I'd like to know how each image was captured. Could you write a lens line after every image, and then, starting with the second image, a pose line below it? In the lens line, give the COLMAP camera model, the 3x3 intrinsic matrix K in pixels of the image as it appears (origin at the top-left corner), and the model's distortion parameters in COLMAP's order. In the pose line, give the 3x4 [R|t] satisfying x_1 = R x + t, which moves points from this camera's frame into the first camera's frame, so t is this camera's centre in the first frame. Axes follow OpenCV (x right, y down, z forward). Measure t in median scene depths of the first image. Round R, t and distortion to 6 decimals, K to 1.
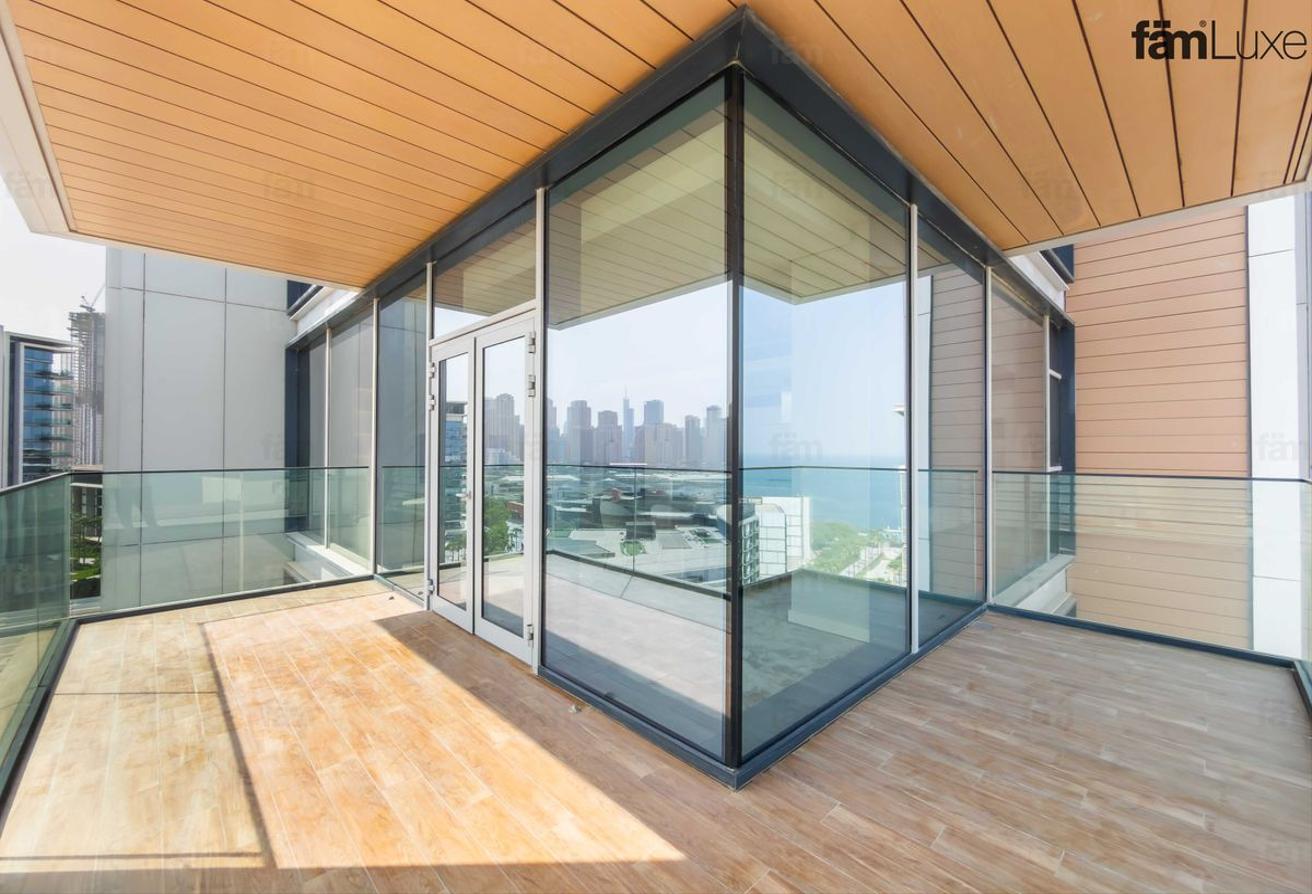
lens RADIAL K [[536.9, 0, 655.4], [0, 536.9, 444.7], [0, 0, 1]] dist [-0.000226, -0.000704]
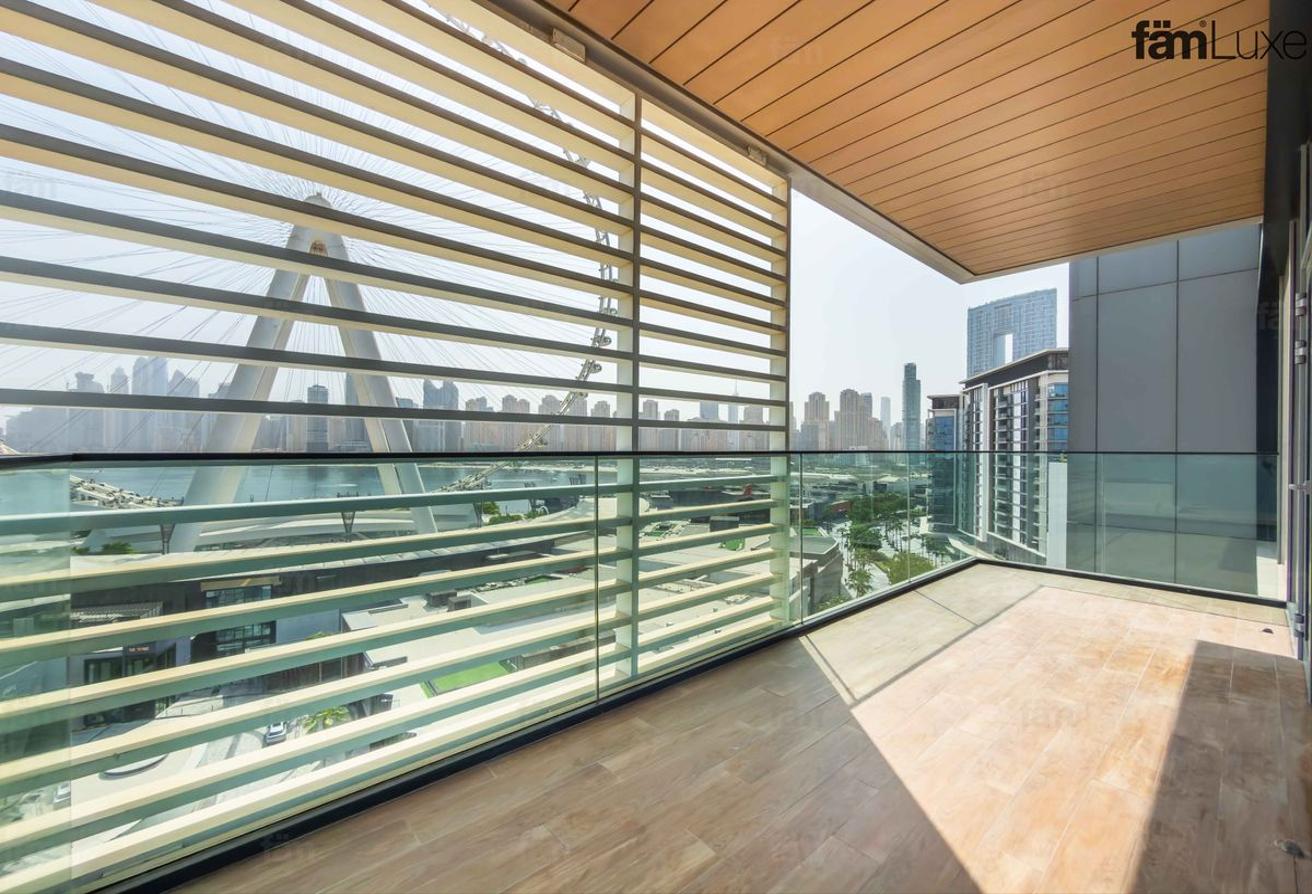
lens RADIAL K [[536.9, 0, 654.1], [0, 536.9, 448.6], [0, 0, 1]] dist [-0.000226, -0.000704]
pose [[-0.044747, 0.000071, -0.998998, 0.422273], [0.001580, 0.999999, 0.000001, 0.059298], [0.998997, -0.001579, -0.044747, 0.319496]]
